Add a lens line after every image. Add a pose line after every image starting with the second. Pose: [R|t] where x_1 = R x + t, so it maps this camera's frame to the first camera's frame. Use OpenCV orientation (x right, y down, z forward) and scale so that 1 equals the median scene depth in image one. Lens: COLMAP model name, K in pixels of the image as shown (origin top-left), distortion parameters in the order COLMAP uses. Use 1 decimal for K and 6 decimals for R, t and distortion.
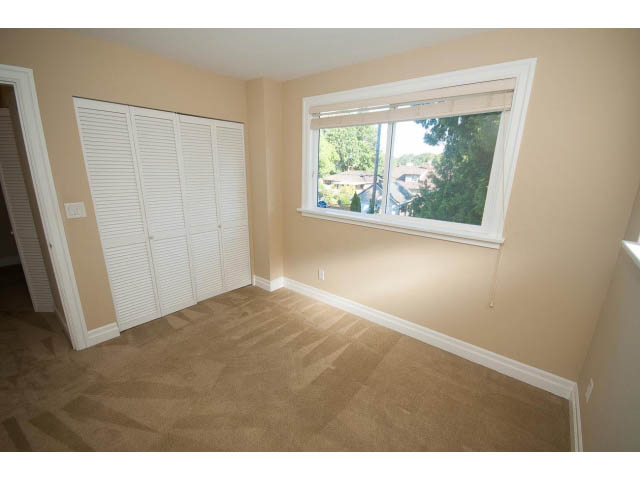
lens RADIAL K [[278.2, 0, 322.3], [0, 278.2, 242.8], [0, 0, 1]] dist [0.027814, -0.019480]
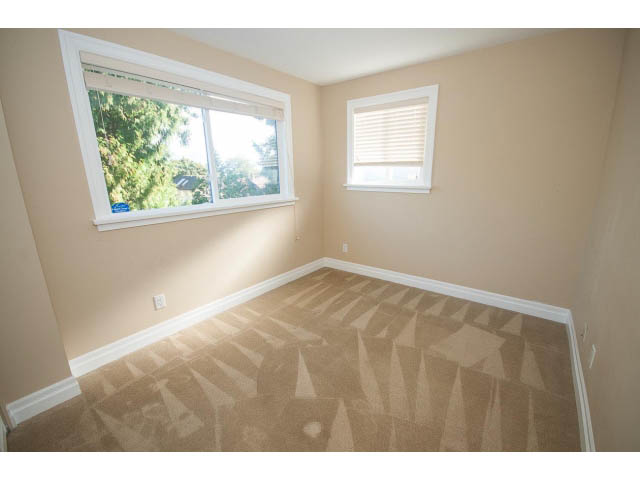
lens RADIAL K [[281.6, 0, 324.1], [0, 281.6, 244.9], [0, 0, 1]] dist [0.026668, -0.020886]
pose [[-0.037978, -0.279364, 0.959434, -0.797910], [0.249033, 0.927187, 0.279832, -0.140591], [-0.967750, 0.249559, 0.034358, 0.614193]]
